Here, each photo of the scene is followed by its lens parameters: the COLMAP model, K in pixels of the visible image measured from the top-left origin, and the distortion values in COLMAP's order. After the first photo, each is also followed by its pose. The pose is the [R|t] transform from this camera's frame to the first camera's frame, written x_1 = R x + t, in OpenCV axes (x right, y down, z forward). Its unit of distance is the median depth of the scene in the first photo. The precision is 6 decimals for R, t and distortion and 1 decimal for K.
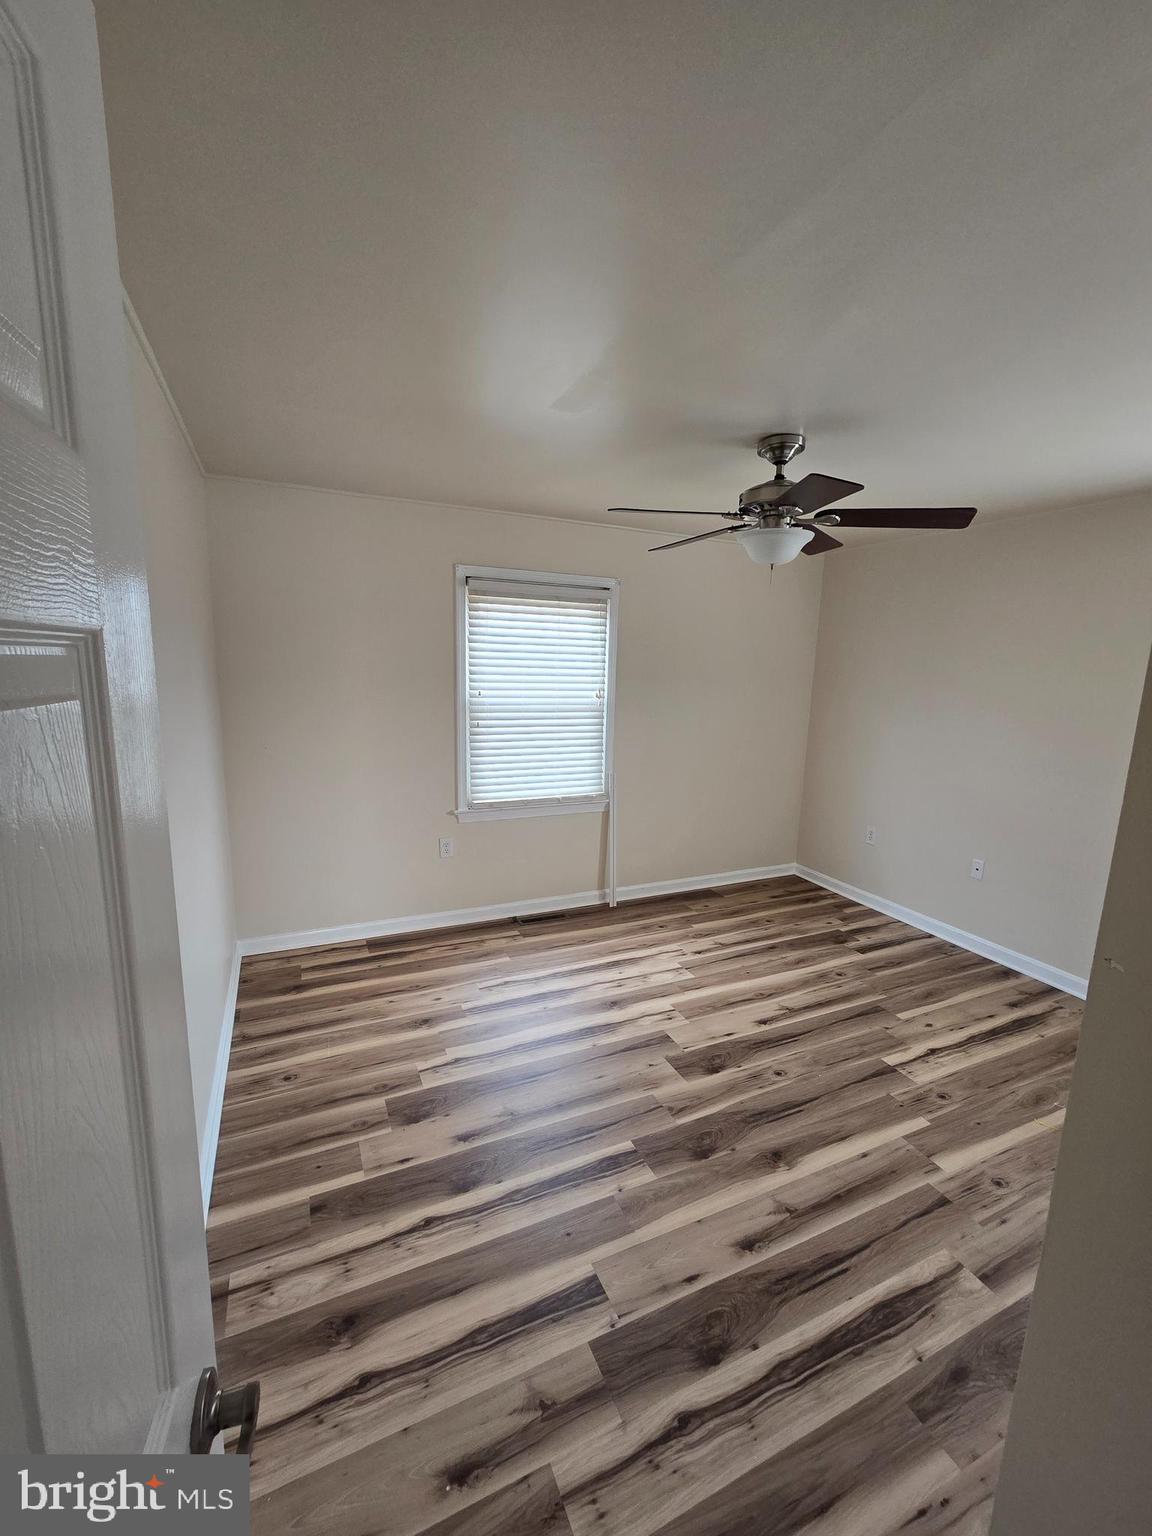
lens RADIAL K [[629.9, 0, 580.4], [0, 629.9, 769.4], [0, 0, 1]] dist [-0.004994, 0.000563]
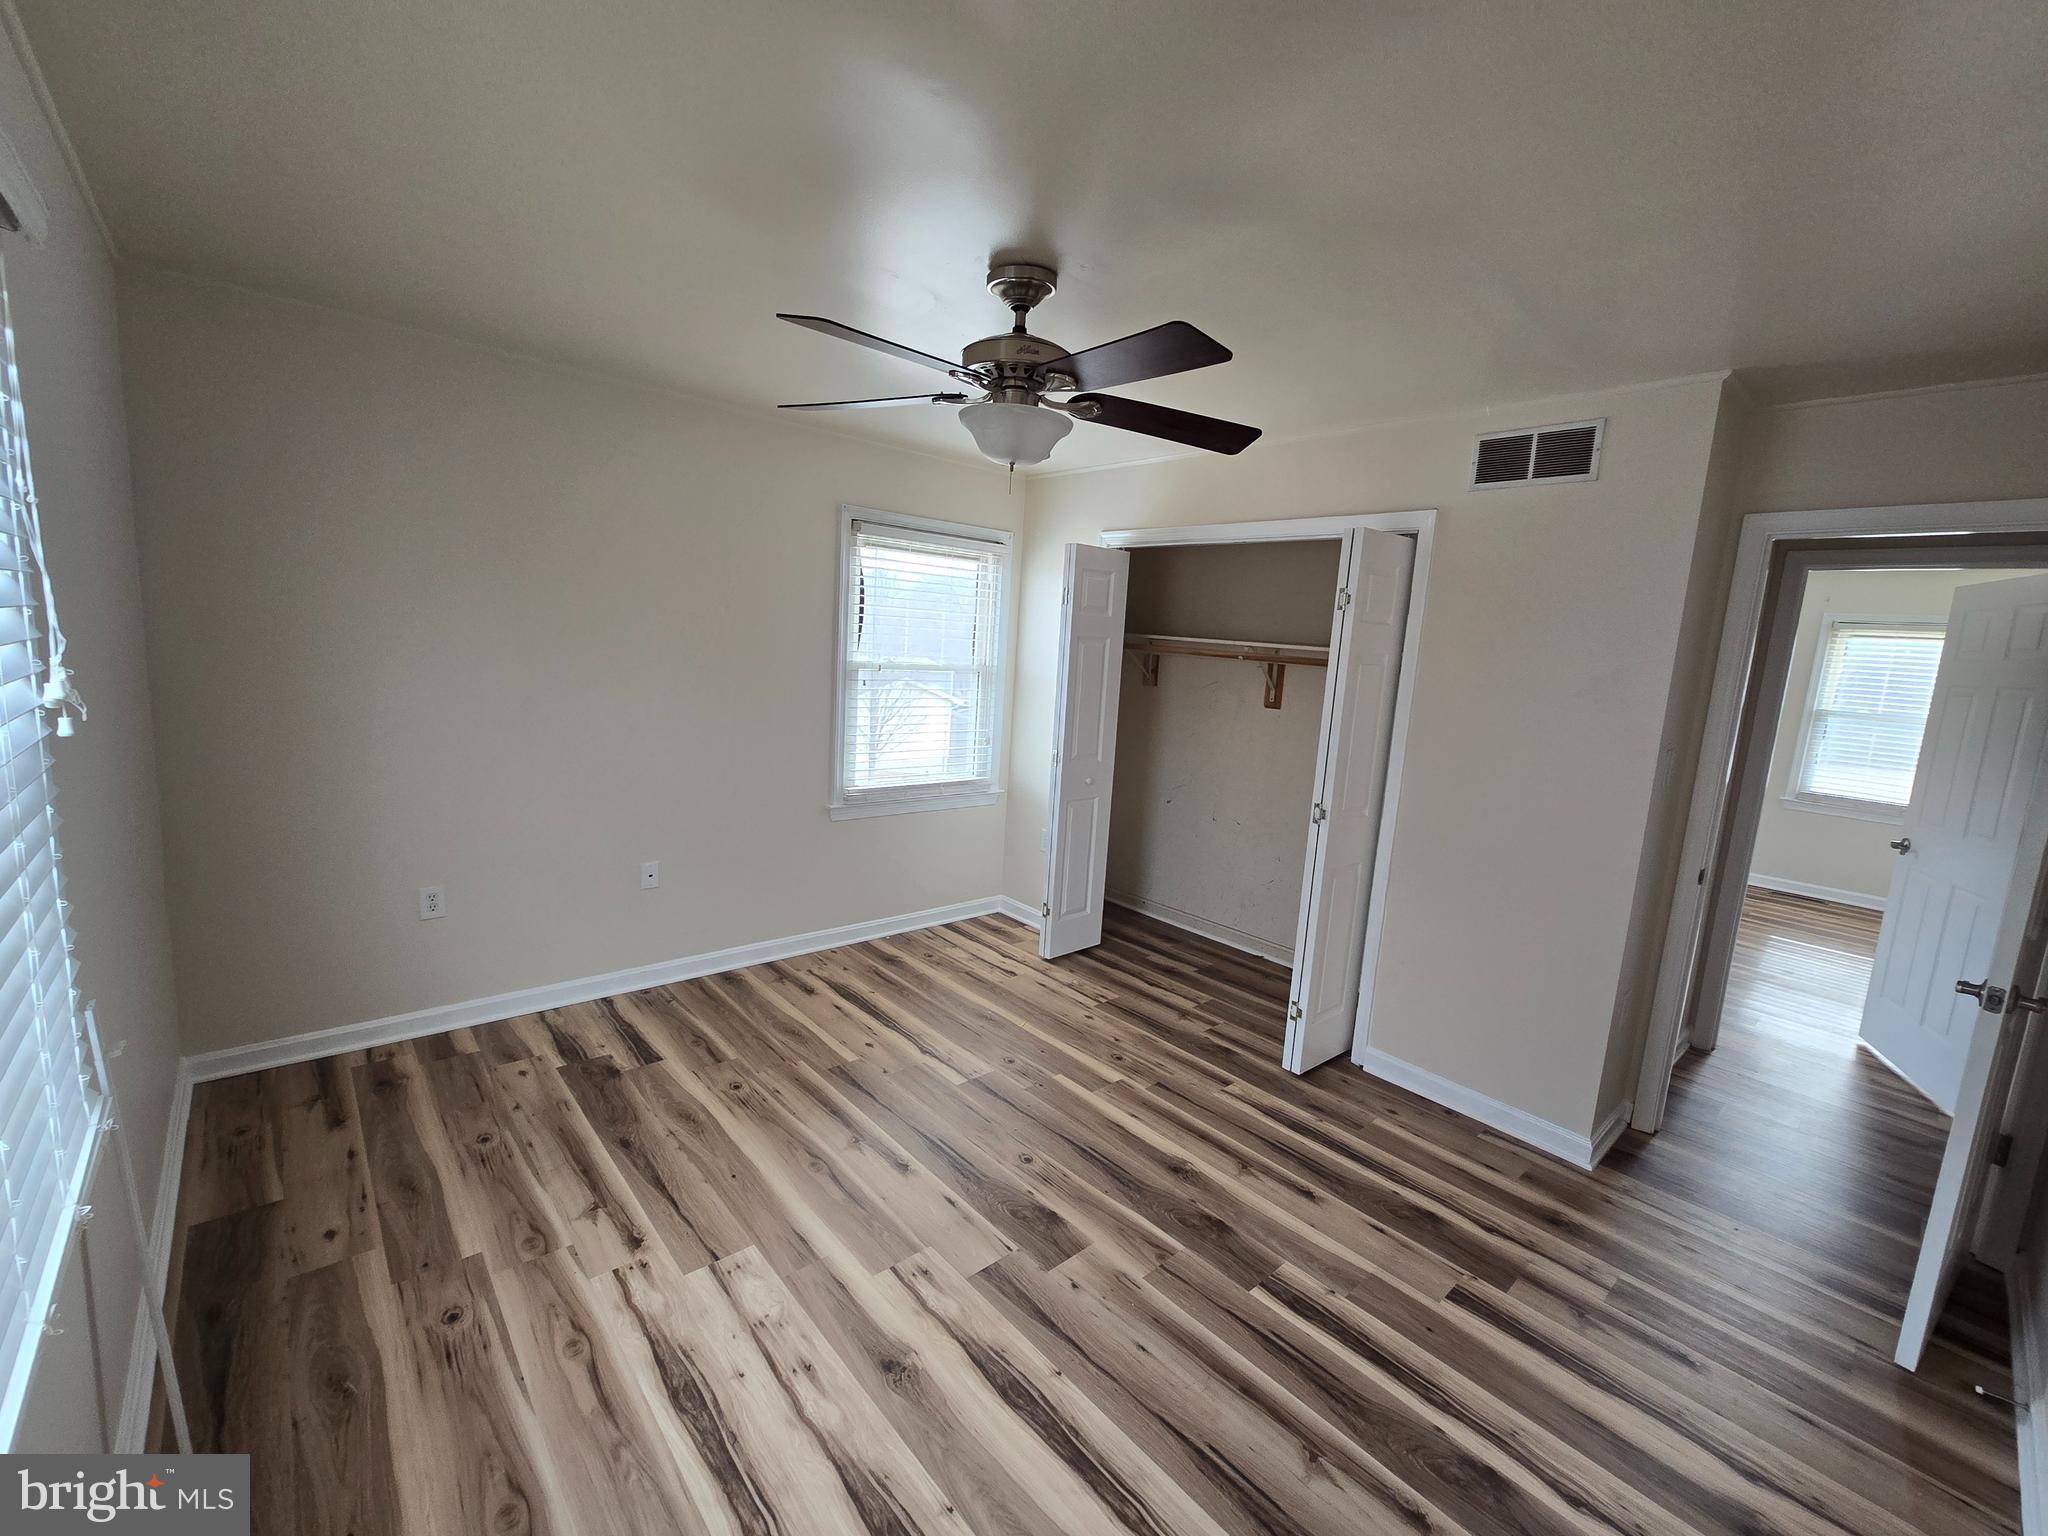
lens RADIAL K [[839.8, 0, 1036.1], [0, 839.8, 768.6], [0, 0, 1]] dist [-0.004994, 0.000563]
pose [[-0.299141, -0.185003, 0.936103, -0.418365], [0.085062, 0.971949, 0.219270, -0.146626], [-0.950410, 0.145219, -0.275014, 0.929652]]
